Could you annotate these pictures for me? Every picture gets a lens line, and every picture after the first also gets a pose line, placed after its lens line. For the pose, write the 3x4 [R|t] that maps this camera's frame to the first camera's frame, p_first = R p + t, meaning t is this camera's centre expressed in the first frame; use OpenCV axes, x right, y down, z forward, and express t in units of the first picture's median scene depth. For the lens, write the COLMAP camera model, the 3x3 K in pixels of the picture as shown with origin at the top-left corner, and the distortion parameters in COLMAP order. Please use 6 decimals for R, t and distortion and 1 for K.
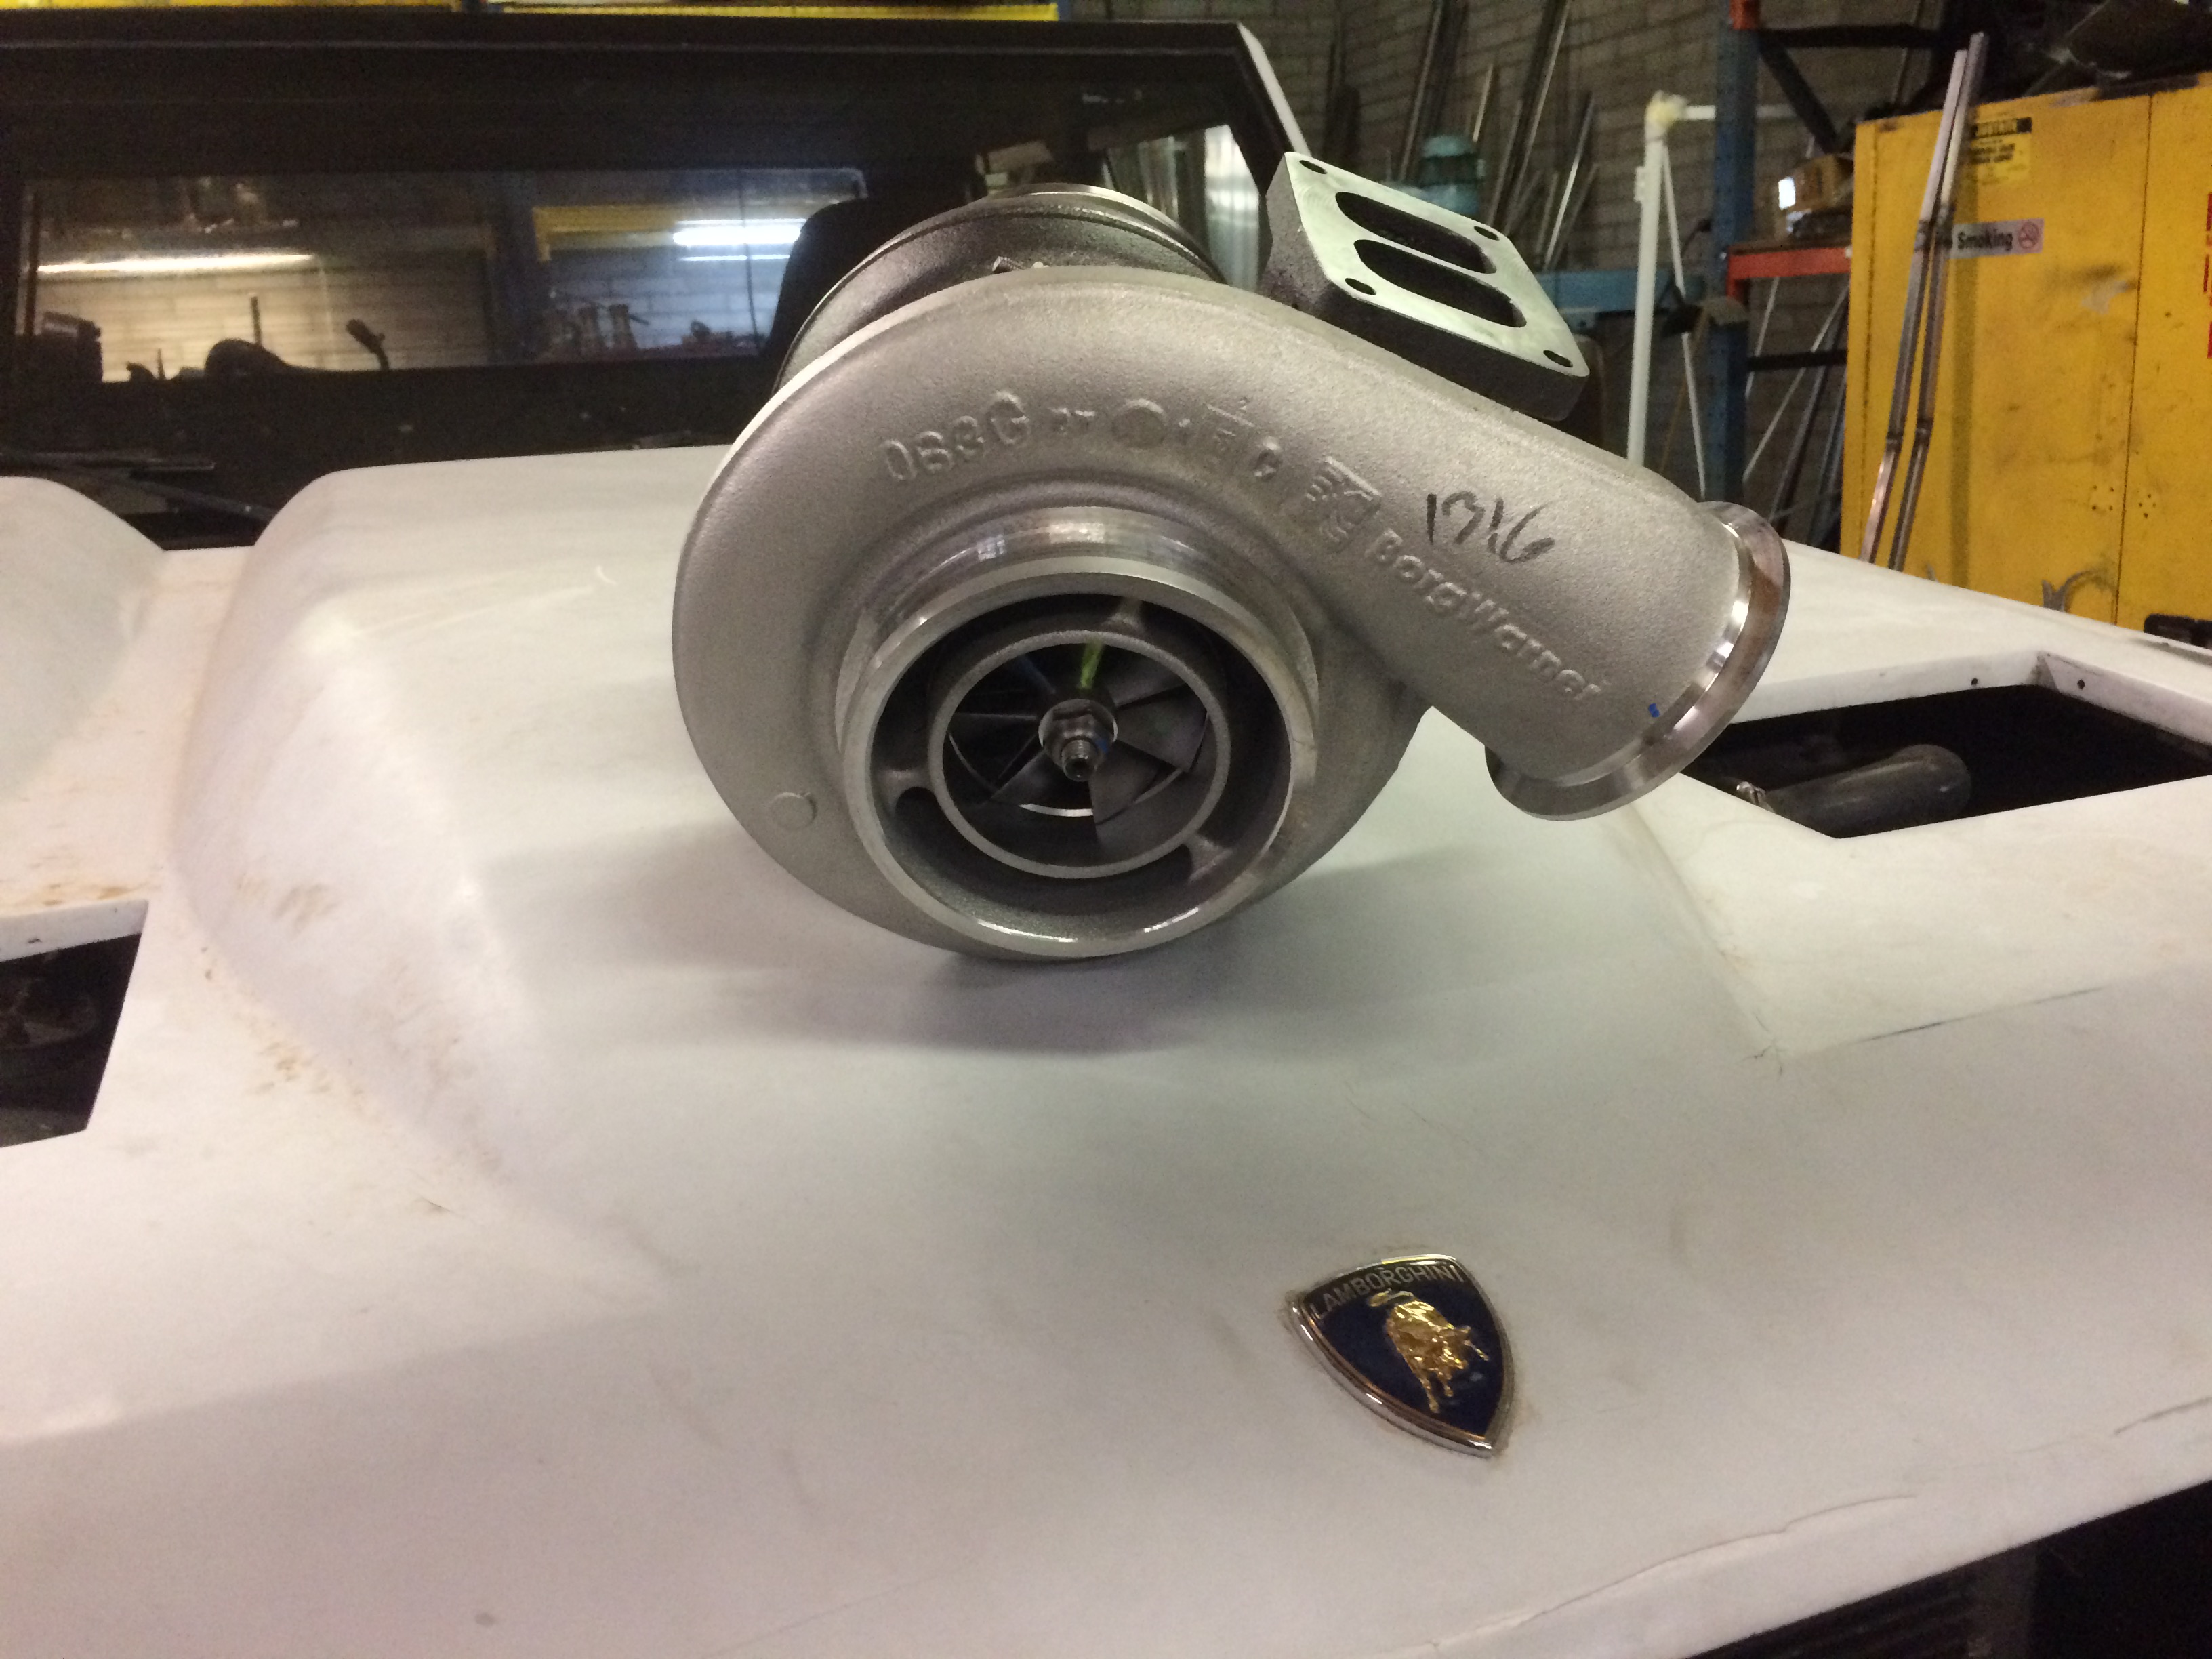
lens RADIAL K [[1861.2, 0, 1106.0], [0, 1861.2, 819.2], [0, 0, 1]] dist [-0.009616, -0.008970]
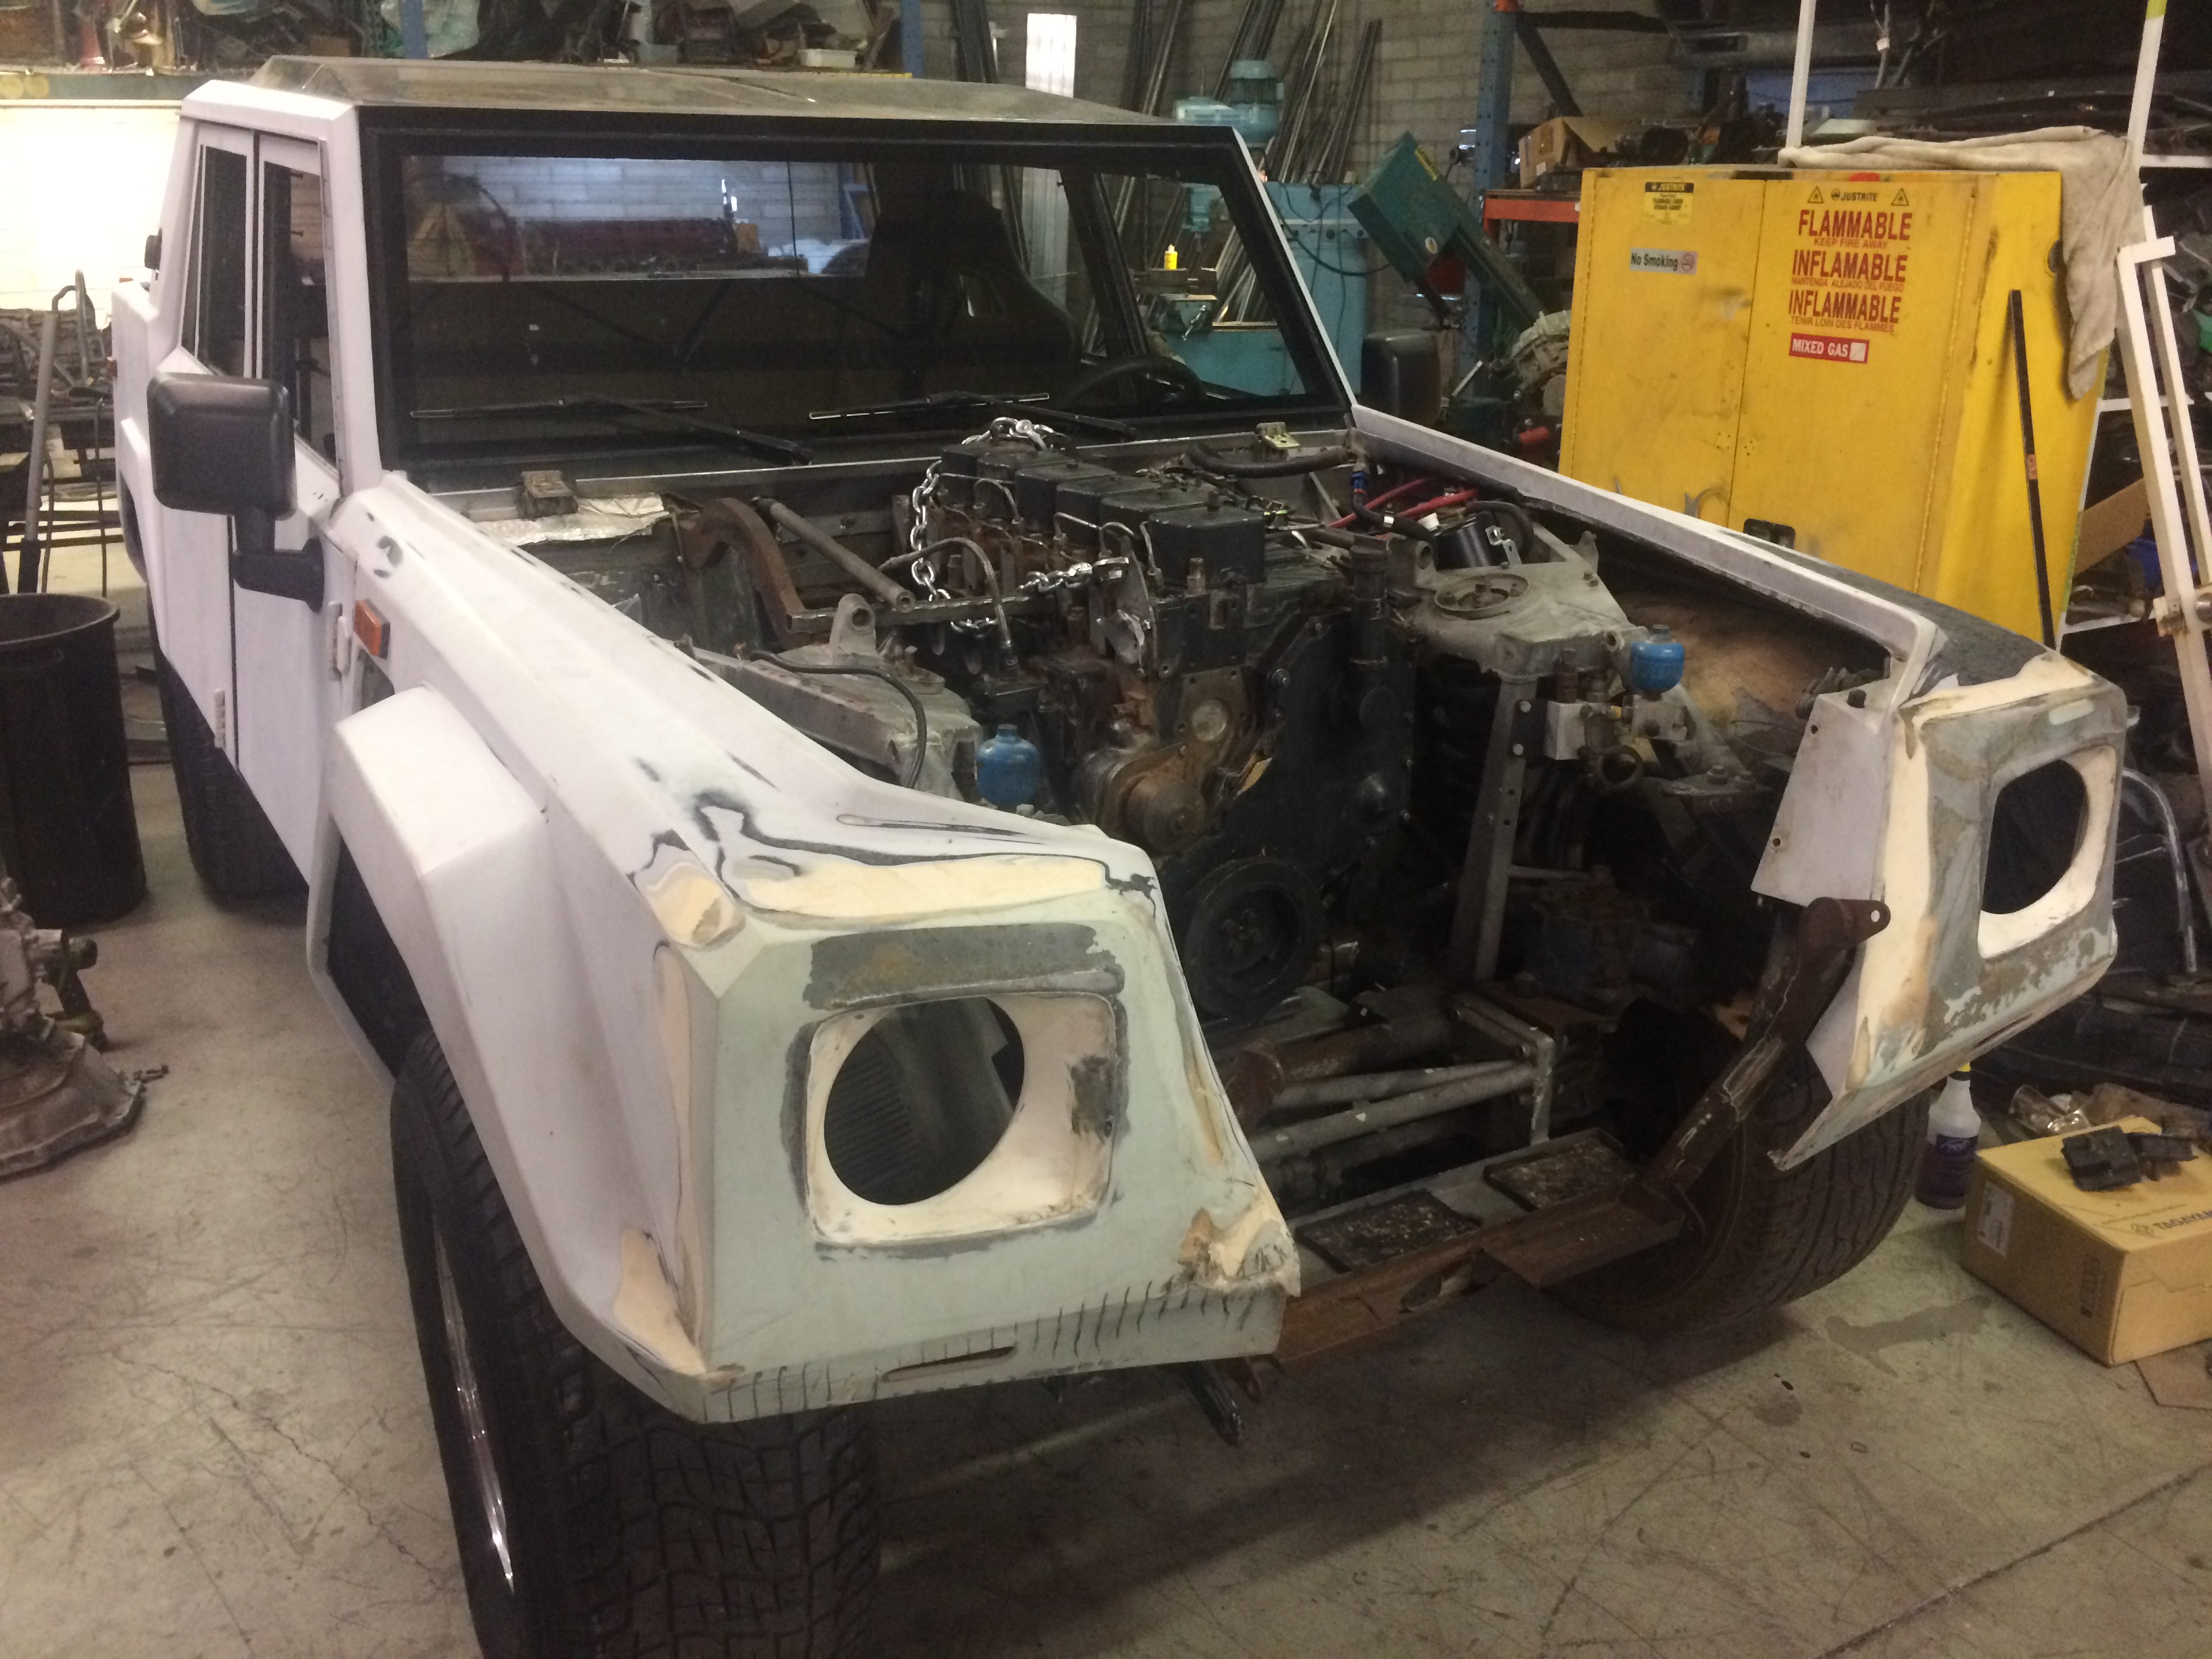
lens RADIAL K [[1861.2, 0, 1102.8], [0, 1861.2, 837.1], [0, 0, 1]] dist [-0.009616, -0.008970]
pose [[0.989758, 0.009506, 0.142441, -0.179569], [-0.023095, 0.995299, 0.094054, 0.019852], [-0.140878, -0.096381, 0.985324, -0.454121]]
